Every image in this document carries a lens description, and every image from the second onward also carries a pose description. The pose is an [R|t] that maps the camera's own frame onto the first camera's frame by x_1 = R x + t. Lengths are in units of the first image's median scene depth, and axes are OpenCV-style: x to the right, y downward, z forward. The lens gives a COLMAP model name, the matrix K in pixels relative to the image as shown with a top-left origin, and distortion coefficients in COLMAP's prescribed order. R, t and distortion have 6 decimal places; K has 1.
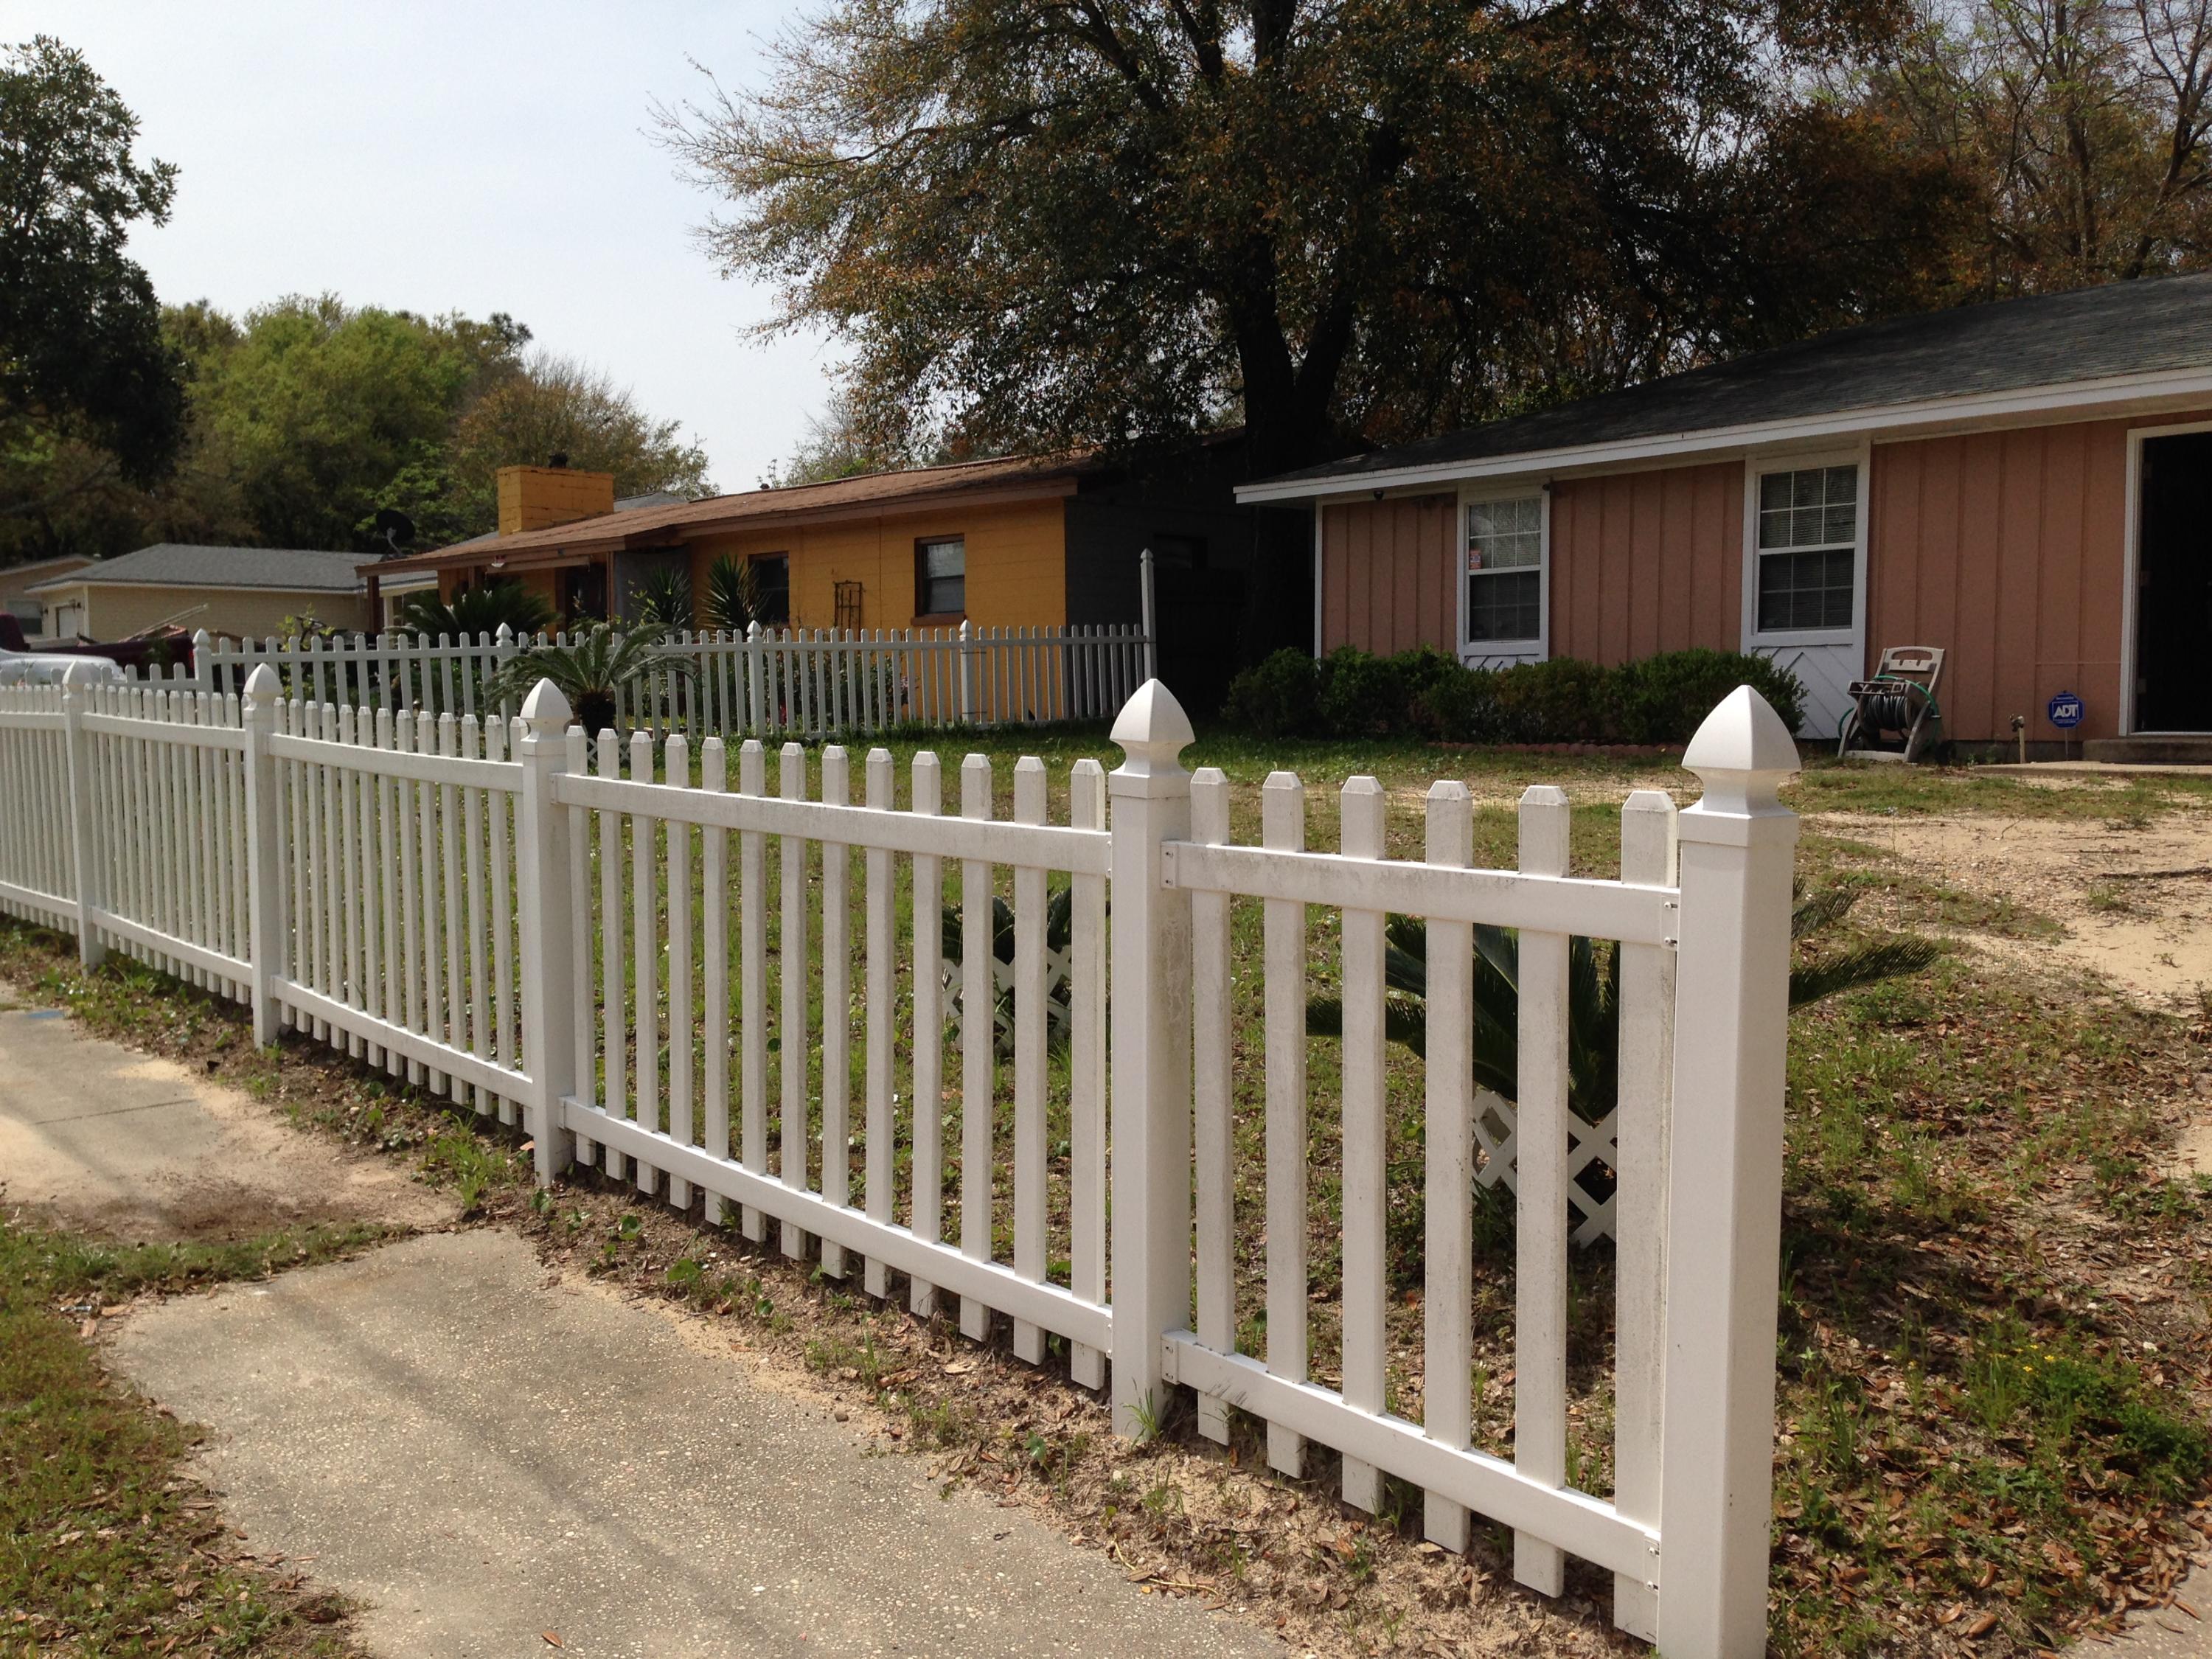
lens RADIAL K [[2016.6, 0, 1106.0], [0, 2016.6, 829.5], [0, 0, 1]] dist [0.095776, -0.159850]
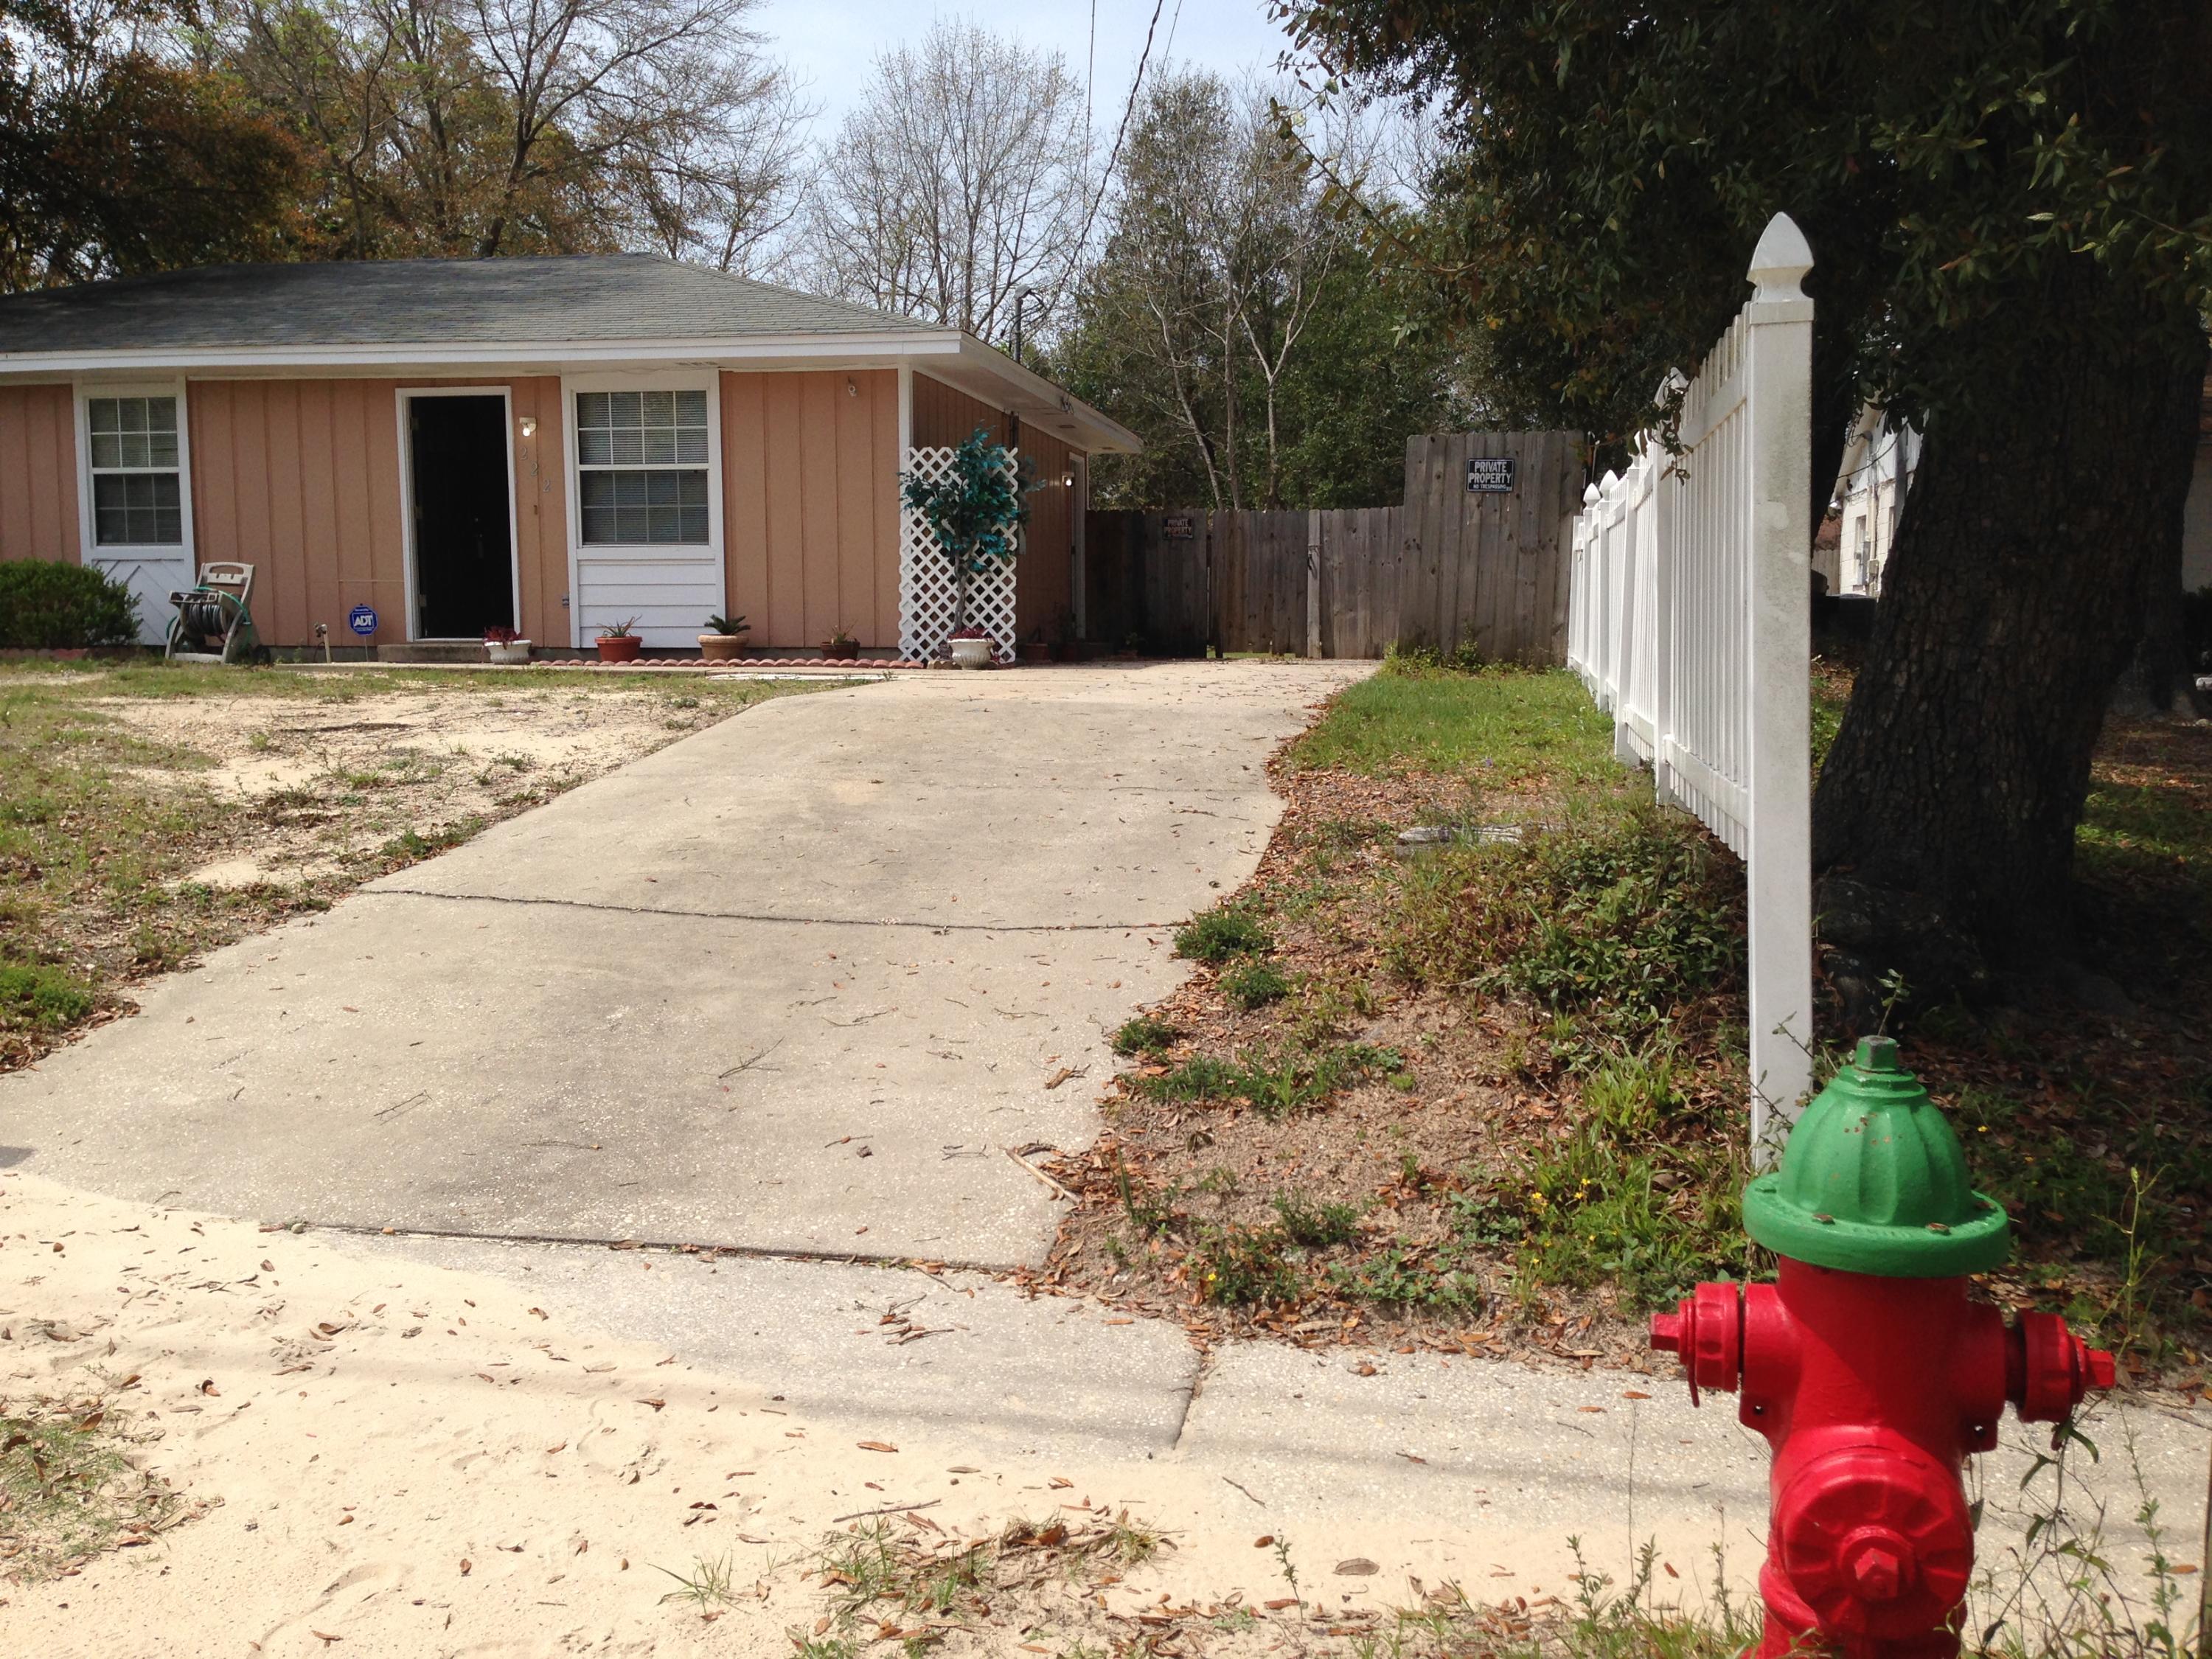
lens RADIAL K [[2016.6, 0, 1106.0], [0, 2016.6, 829.5], [0, 0, 1]] dist [0.095776, -0.159850]
pose [[0.758155, -0.058336, 0.649460, 0.015756], [0.036130, 0.998218, 0.047486, 0.022657], [-0.651073, -0.012536, 0.758912, -0.187129]]
